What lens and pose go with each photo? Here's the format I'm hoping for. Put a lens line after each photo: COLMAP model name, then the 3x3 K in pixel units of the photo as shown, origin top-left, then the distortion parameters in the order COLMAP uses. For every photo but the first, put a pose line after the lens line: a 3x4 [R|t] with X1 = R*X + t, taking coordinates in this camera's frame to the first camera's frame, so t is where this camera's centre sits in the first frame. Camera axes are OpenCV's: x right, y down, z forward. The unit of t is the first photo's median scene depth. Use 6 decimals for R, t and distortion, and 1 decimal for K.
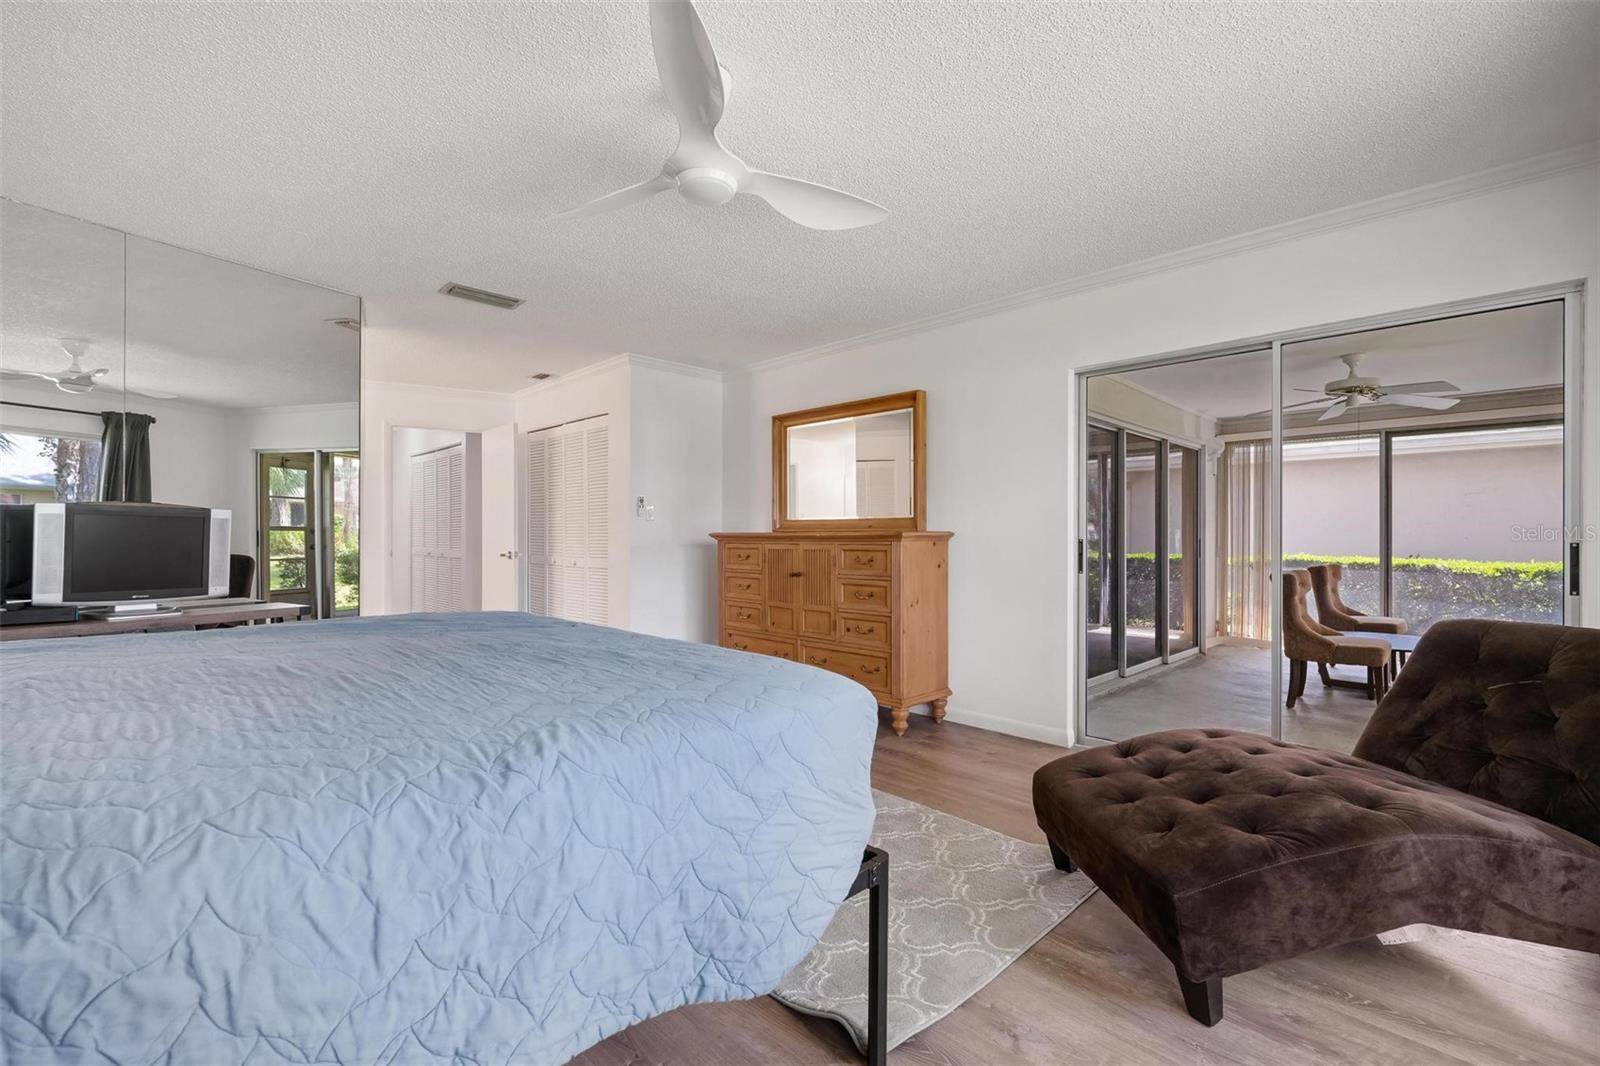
lens RADIAL K [[713.2, 0, 800.0], [0, 713.2, 533.0], [0, 0, 1]] dist [-0.000400, 0.000048]
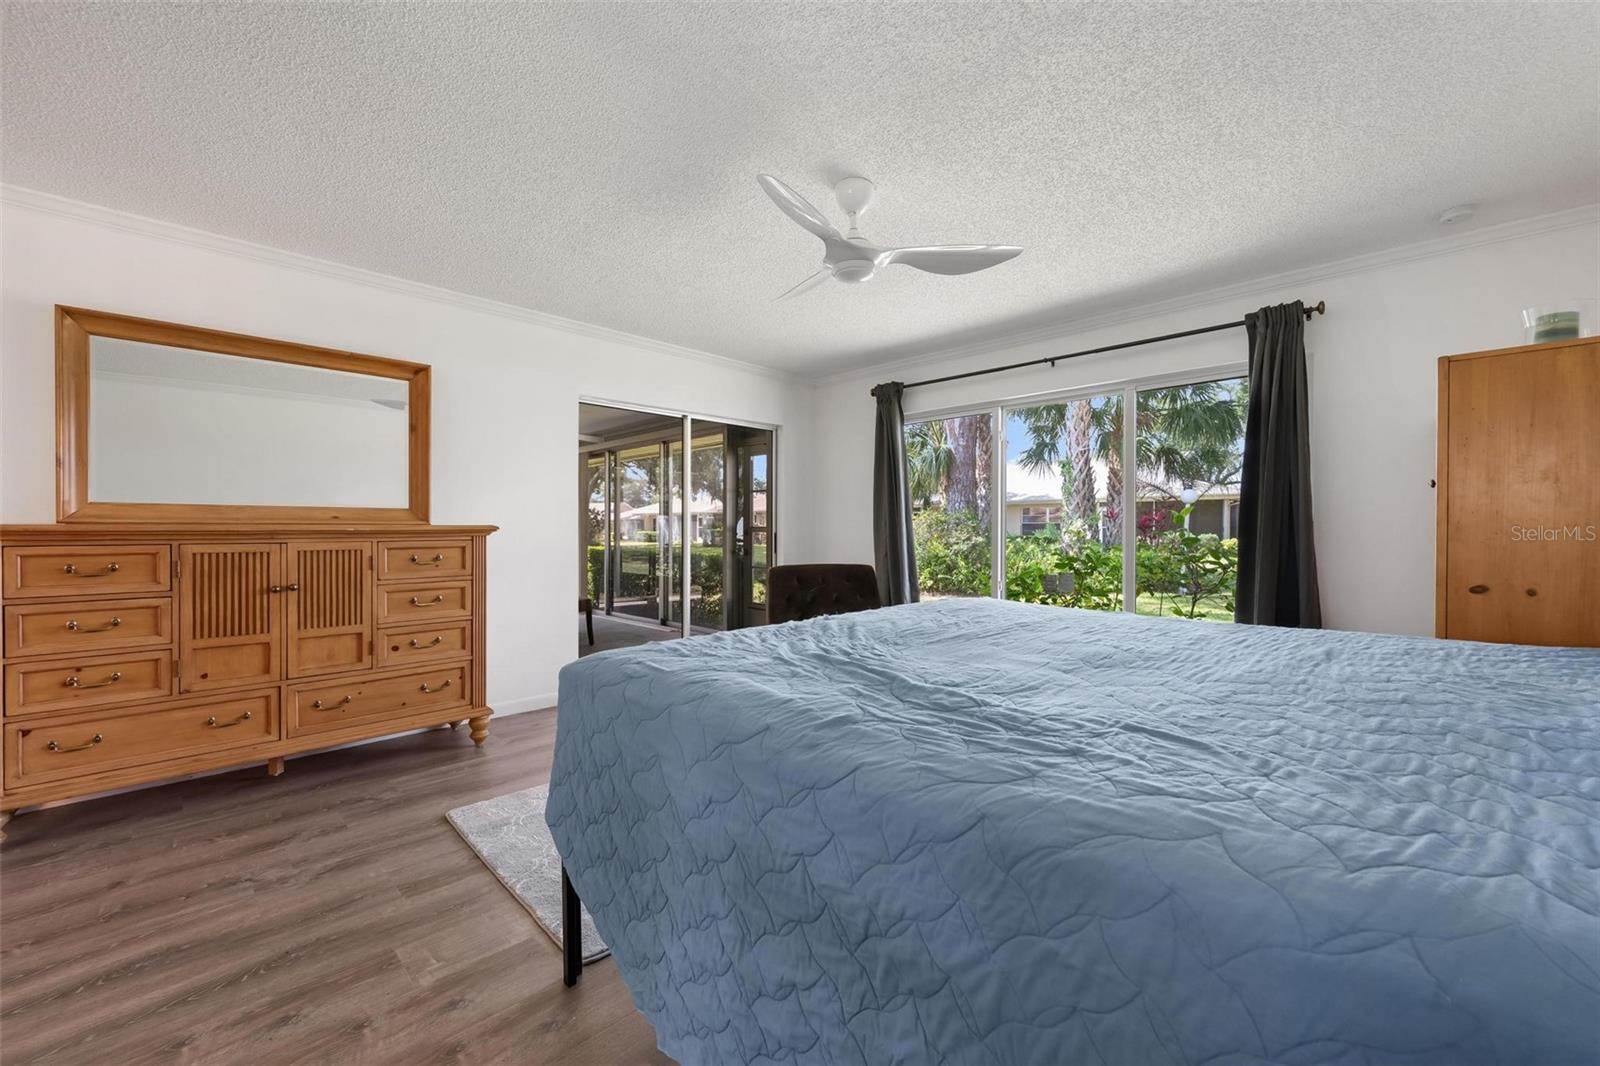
lens RADIAL K [[636.0, 0, 800.0], [0, 636.0, 533.0], [0, 0, 1]] dist [-0.000286, -0.000064]
pose [[-0.020287, -0.004160, 0.999786, -0.653656], [-0.001529, 0.999990, 0.004130, 0.003518], [-0.999793, -0.001445, -0.020293, 0.568774]]
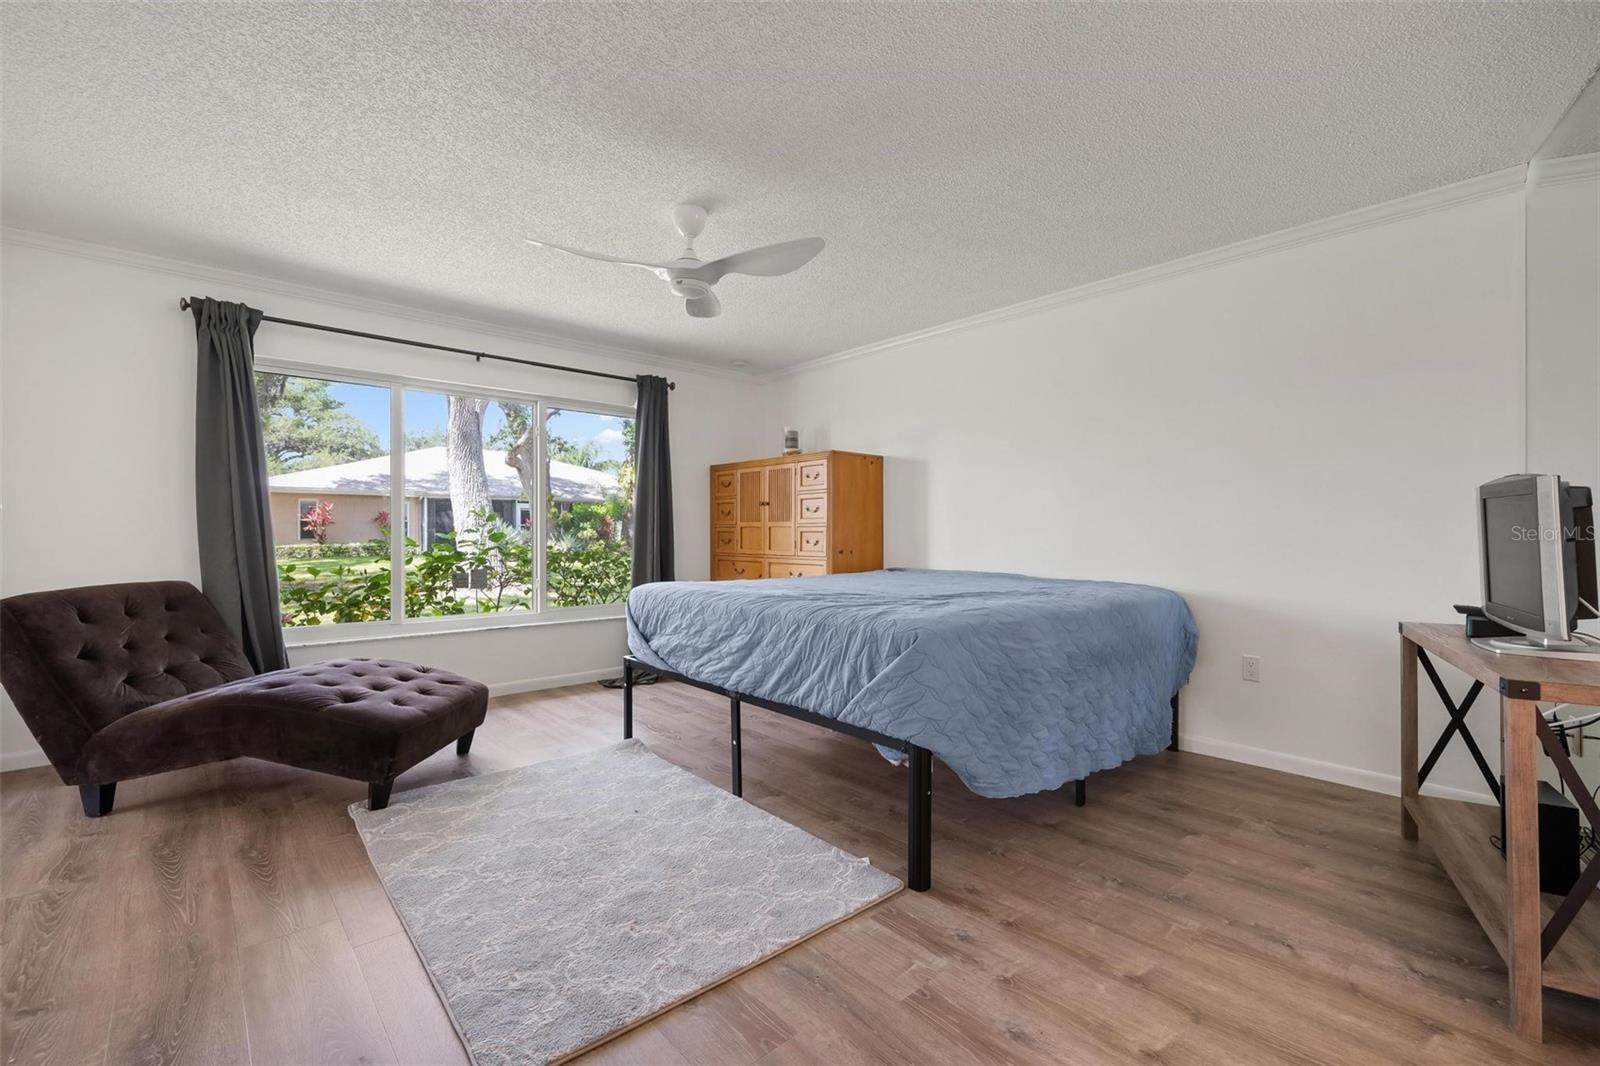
lens RADIAL K [[688.2, 0, 805.4], [0, 688.2, 532.6], [0, 0, 1]] dist [0.003163, 0.000713]
pose [[-0.999474, 0.002701, 0.032326, -0.198880], [0.002644, 0.999995, -0.001786, 0.014704], [-0.032331, -0.001699, -0.999476, 1.207347]]
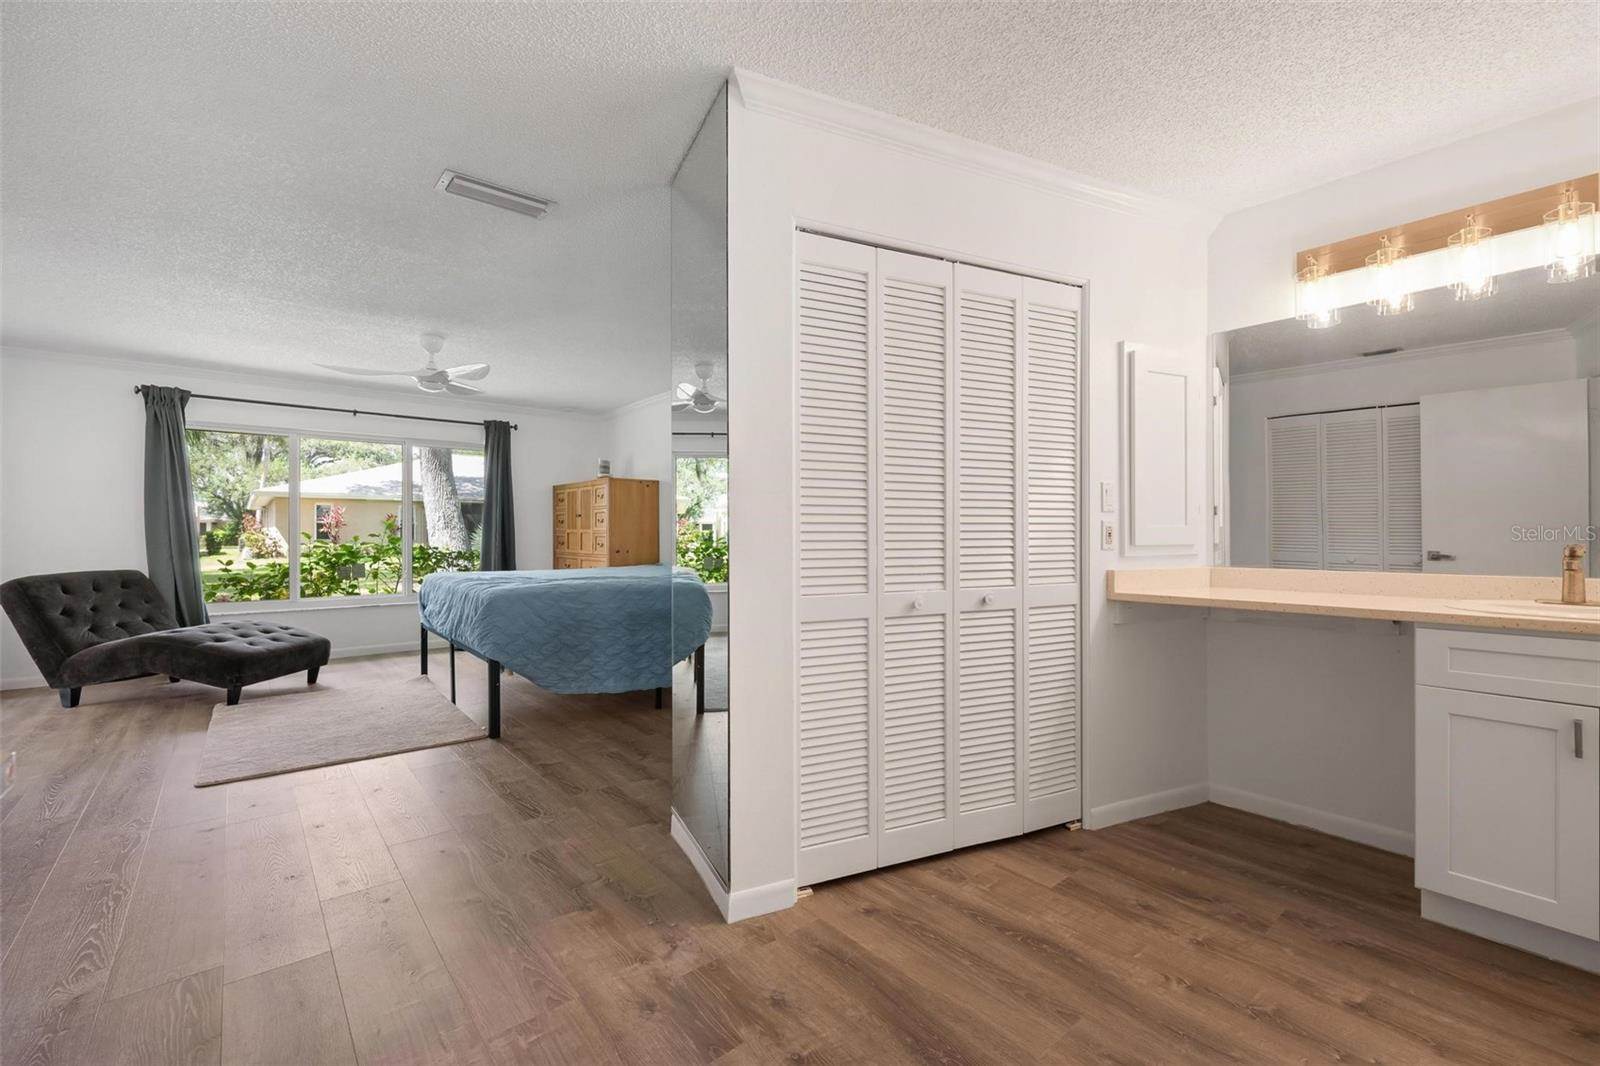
lens RADIAL K [[678.6, 0, 803.1], [0, 678.6, 533.3], [0, 0, 1]] dist [0.001266, 0.000240]
pose [[-0.997728, 0.002830, 0.067310, -0.736178], [0.002790, 0.999996, -0.000681, 0.005918], [-0.067312, -0.000492, -0.997732, 1.570100]]
